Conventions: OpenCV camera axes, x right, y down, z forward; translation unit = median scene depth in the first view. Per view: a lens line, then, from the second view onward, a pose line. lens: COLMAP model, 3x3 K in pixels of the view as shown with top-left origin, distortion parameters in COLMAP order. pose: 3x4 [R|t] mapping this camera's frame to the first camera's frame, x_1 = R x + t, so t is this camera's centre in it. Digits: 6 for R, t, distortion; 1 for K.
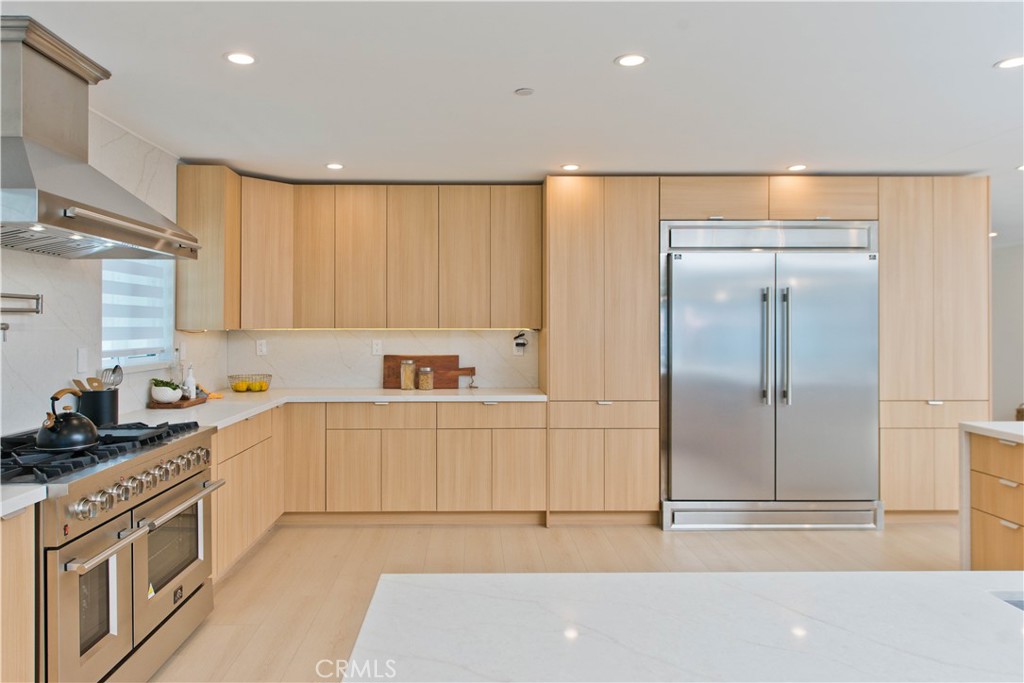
lens RADIAL K [[706.8, 0, 512.0], [0, 706.8, 341.5], [0, 0, 1]] dist [-0.016655, 0.001262]
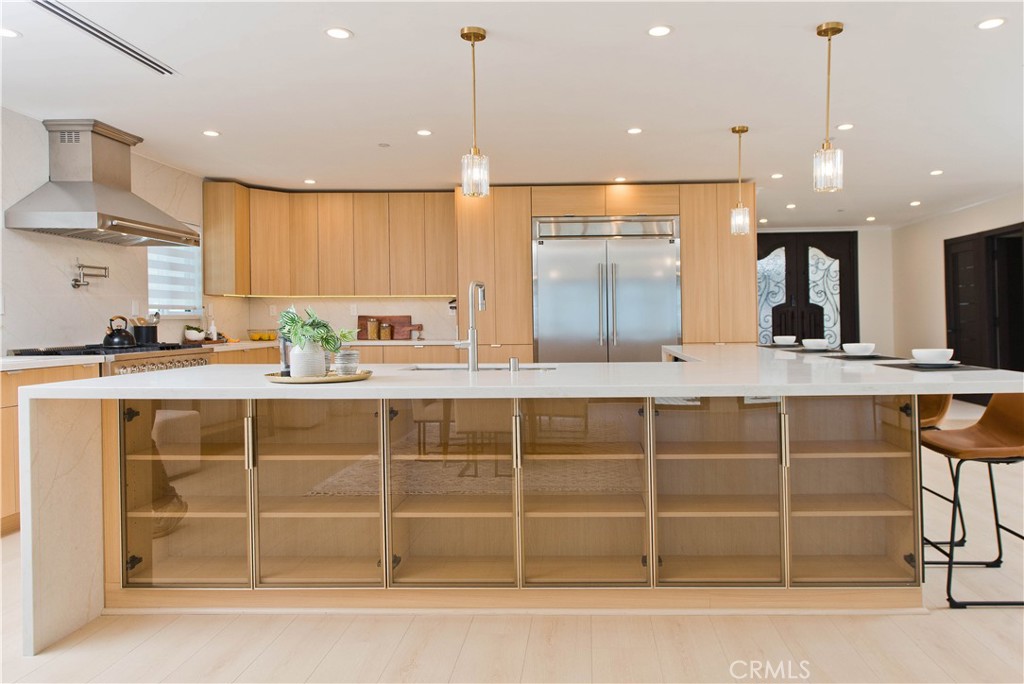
lens RADIAL K [[723.0, 0, 551.6], [0, 723.0, 350.3], [0, 0, 1]] dist [0.003176, -0.003019]
pose [[0.997088, 0.004070, -0.076150, 0.371431], [-0.002042, 0.999642, 0.026691, 0.059457], [0.076231, -0.026458, 0.996739, -0.467898]]
